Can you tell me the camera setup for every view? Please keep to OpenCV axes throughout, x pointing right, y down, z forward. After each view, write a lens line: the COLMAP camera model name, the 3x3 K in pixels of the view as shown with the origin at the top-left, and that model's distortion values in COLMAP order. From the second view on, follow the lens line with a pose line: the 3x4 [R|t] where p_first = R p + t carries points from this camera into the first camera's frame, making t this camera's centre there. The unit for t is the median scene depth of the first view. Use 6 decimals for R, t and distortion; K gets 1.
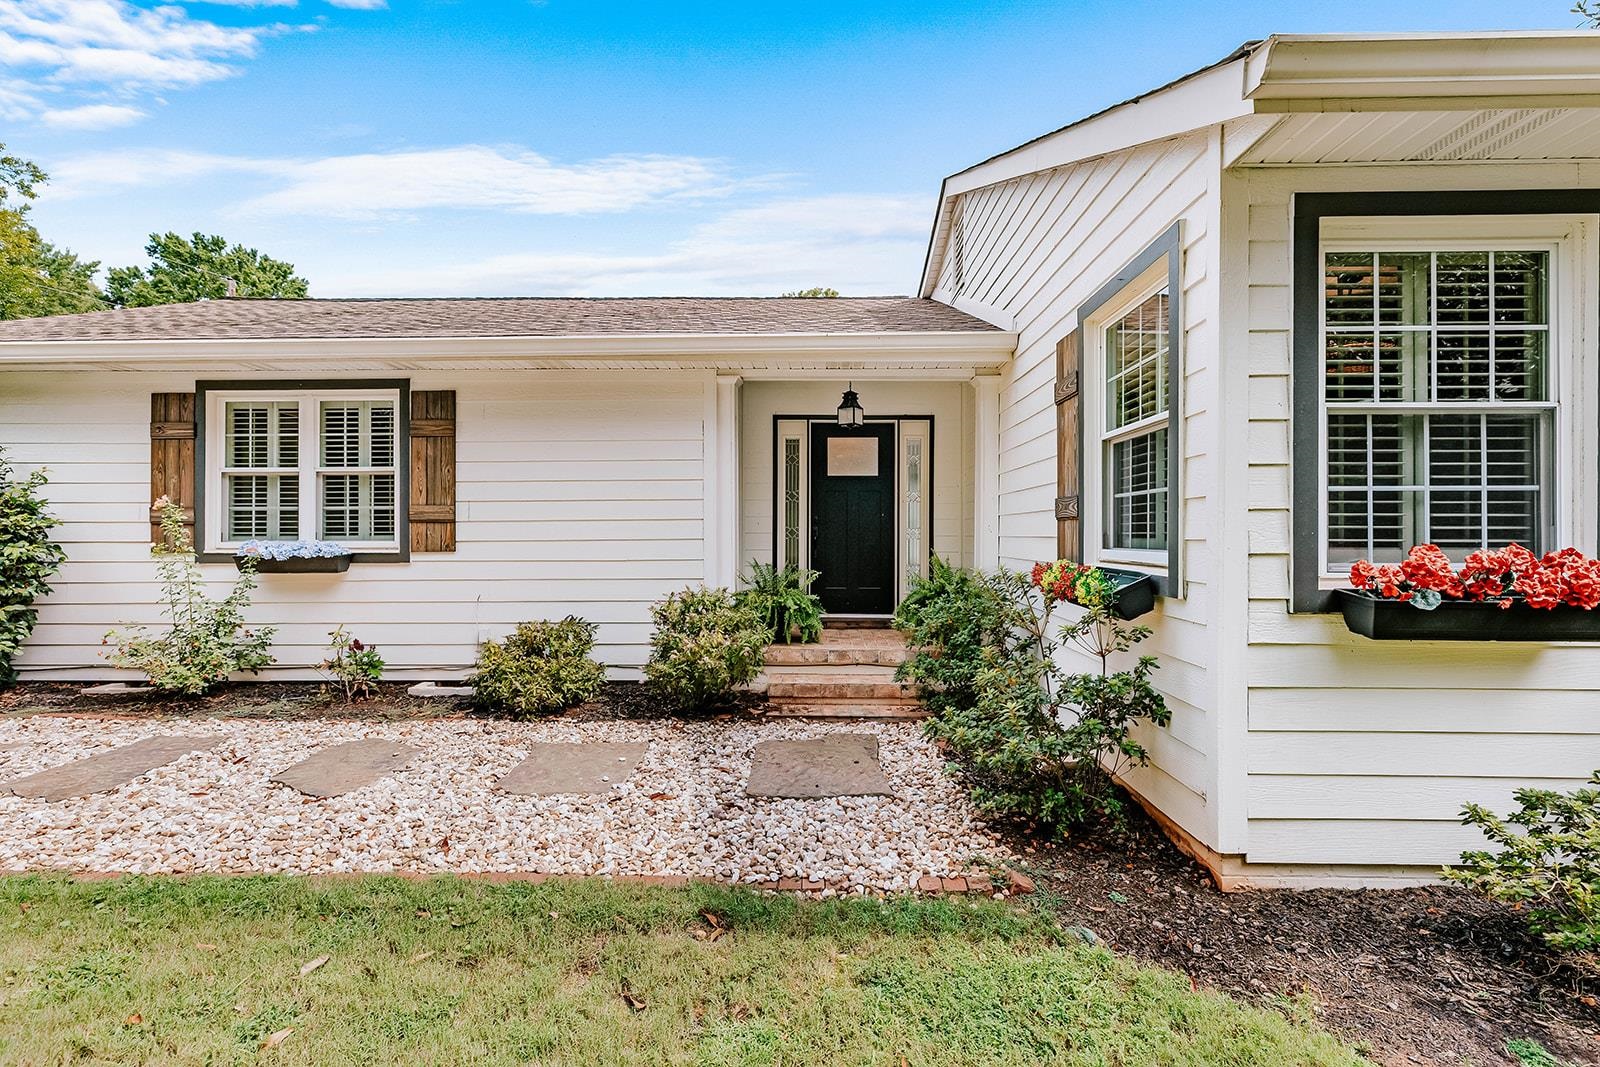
lens RADIAL K [[732.1, 0, 799.1], [0, 732.1, 535.6], [0, 0, 1]] dist [0.005558, -0.000251]
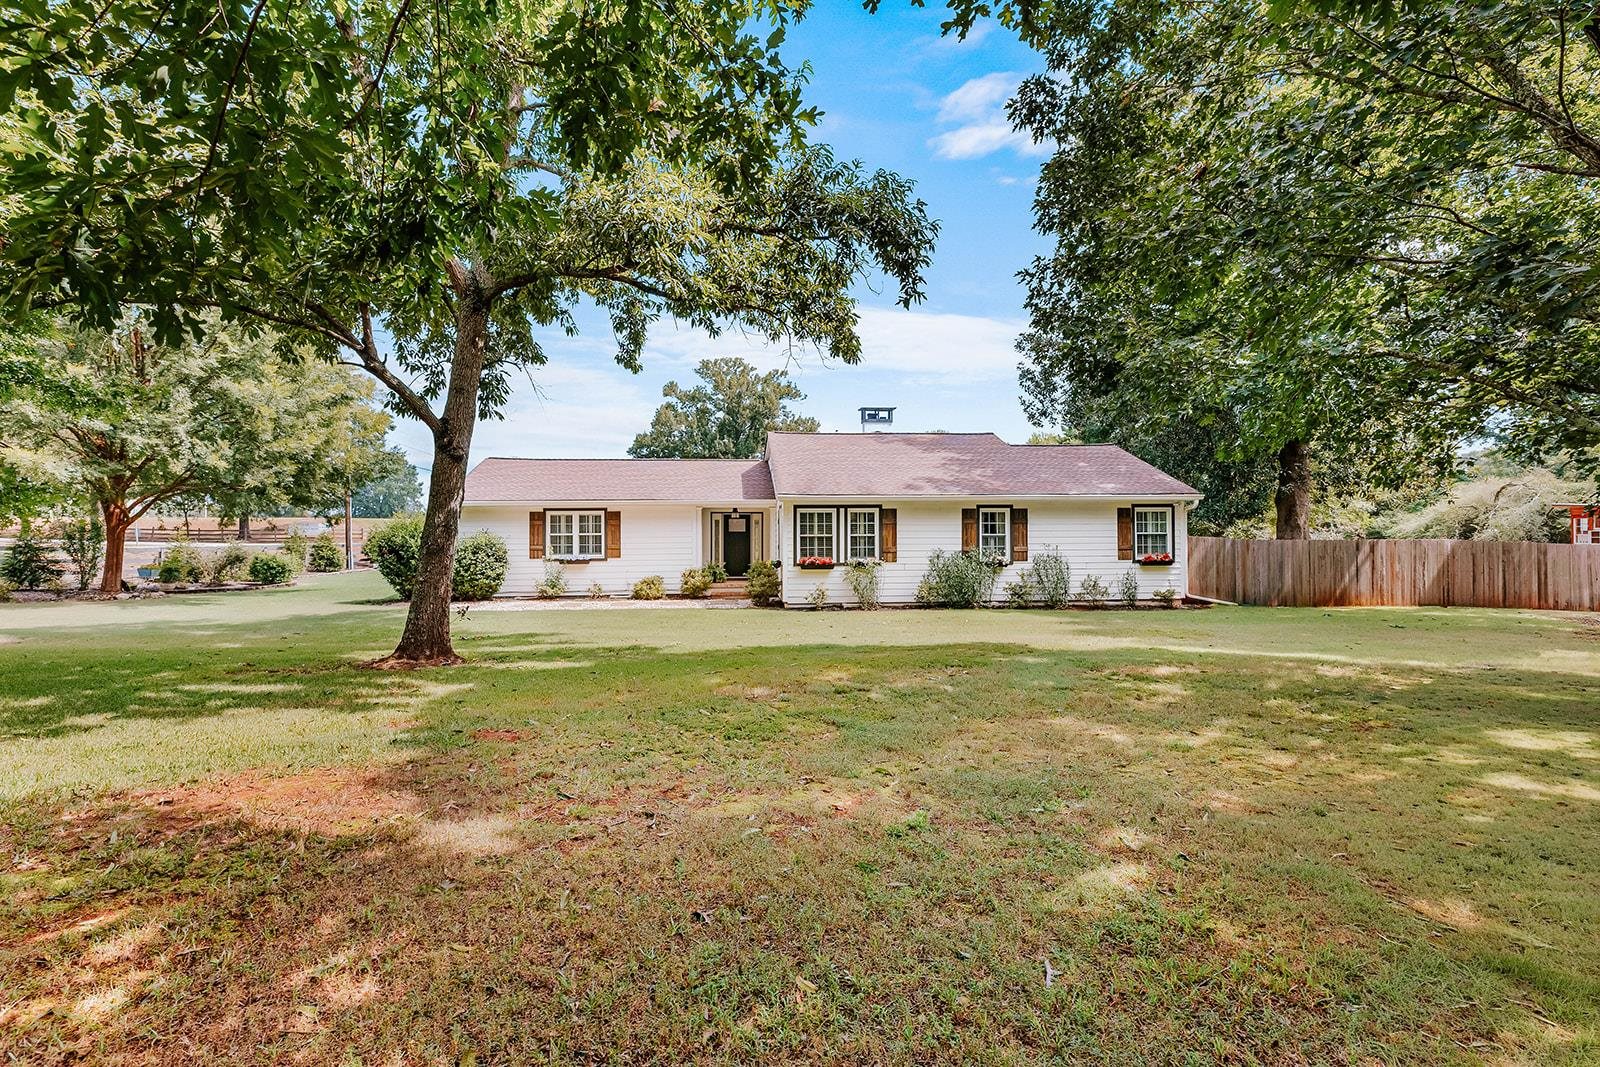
lens RADIAL K [[732.1, 0, 796.3], [0, 732.1, 532.7], [0, 0, 1]] dist [0.005558, -0.000251]
pose [[0.993756, -0.008650, 0.111242, -0.026468], [0.008387, 0.999961, 0.002828, -0.096904], [-0.111262, -0.001878, 0.993789, -2.502581]]
